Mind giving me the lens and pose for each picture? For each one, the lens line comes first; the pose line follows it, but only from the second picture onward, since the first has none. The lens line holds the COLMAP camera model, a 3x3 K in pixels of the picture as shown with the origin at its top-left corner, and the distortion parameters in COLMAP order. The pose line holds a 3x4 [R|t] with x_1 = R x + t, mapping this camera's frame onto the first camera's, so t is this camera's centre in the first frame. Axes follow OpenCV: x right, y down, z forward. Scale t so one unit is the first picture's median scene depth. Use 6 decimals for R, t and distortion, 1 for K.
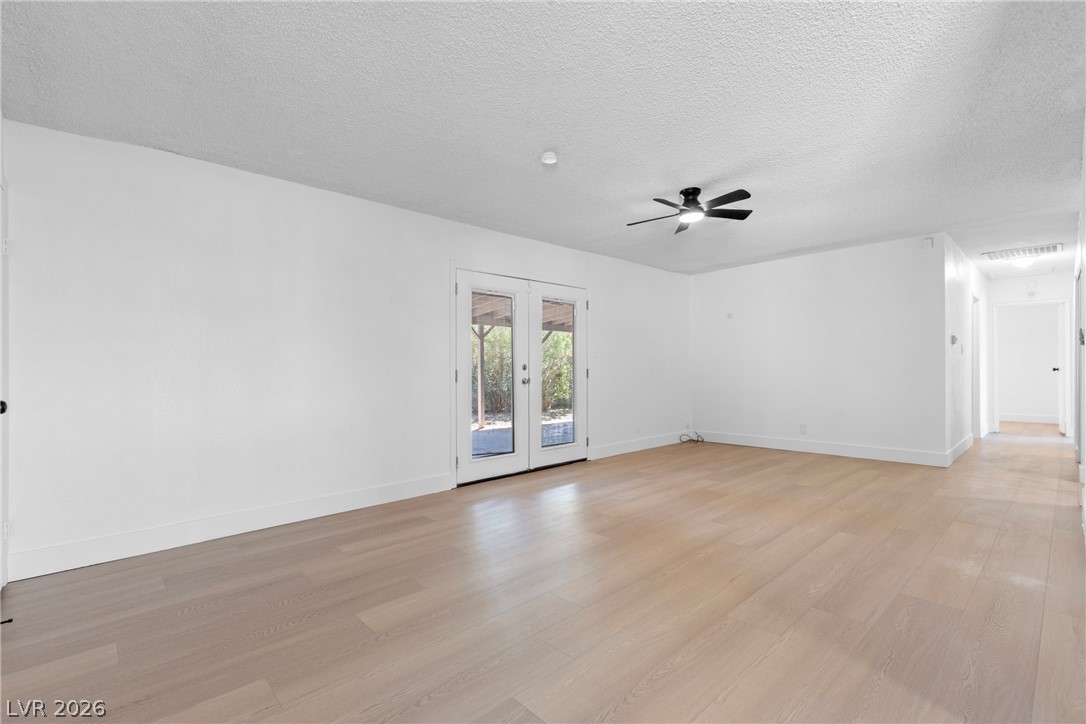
lens RADIAL K [[491.7, 0, 548.7], [0, 491.7, 367.6], [0, 0, 1]] dist [0.018806, 0.000310]
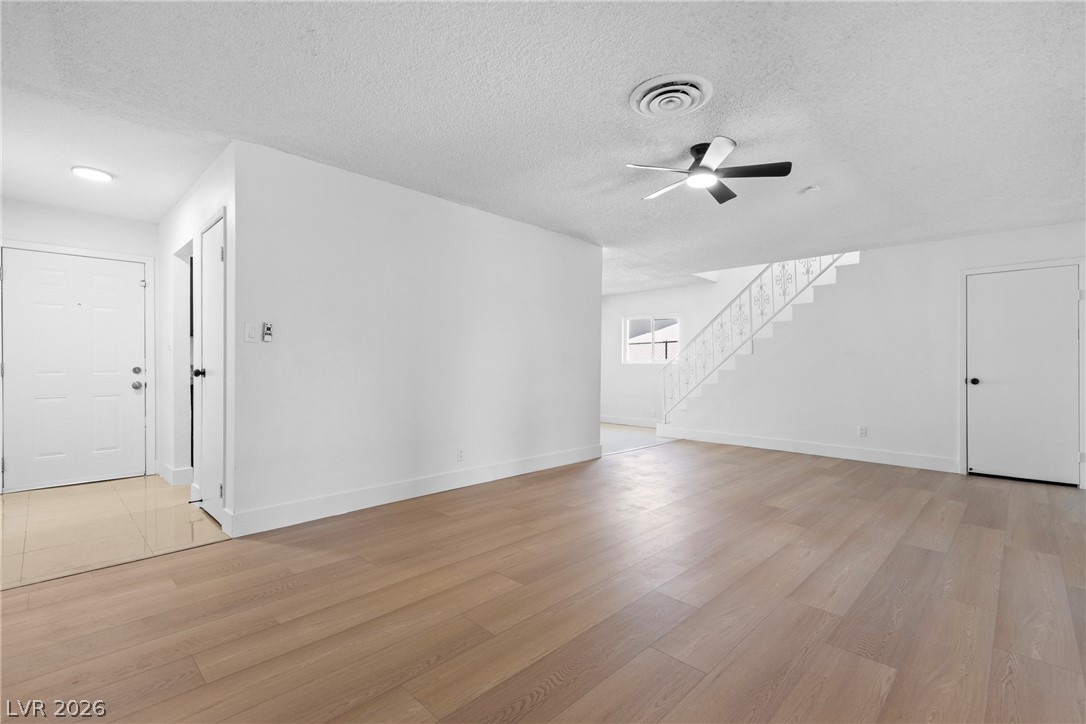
lens RADIAL K [[491.7, 0, 548.7], [0, 491.7, 367.6], [0, 0, 1]] dist [0.018806, 0.000310]
pose [[-0.999114, 0.001260, -0.042067, 0.463639], [0.001122, 0.999994, 0.003319, 0.001235], [0.042071, 0.003268, -0.999109, 1.439875]]
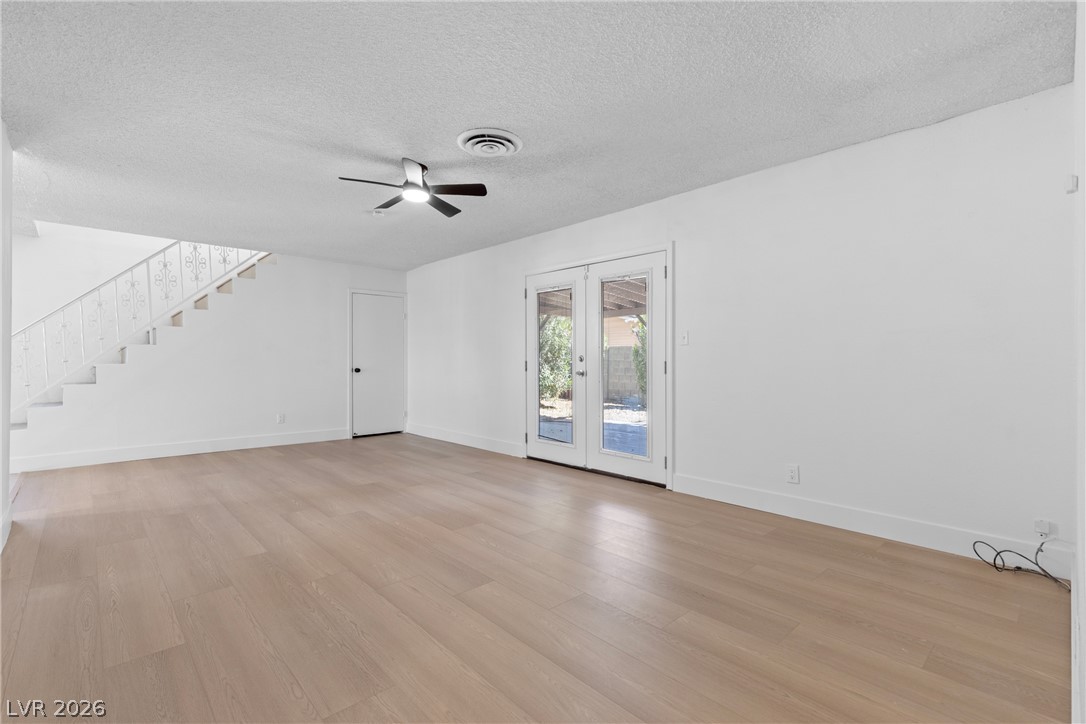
lens RADIAL K [[496.8, 0, 547.4], [0, 496.8, 359.5], [0, 0, 1]] dist [0.013243, 0.000316]
pose [[-0.007229, 0.004595, -0.999963, 0.969726], [-0.001134, 0.999989, 0.004603, -0.003499], [0.999973, 0.001167, -0.007224, 0.999791]]
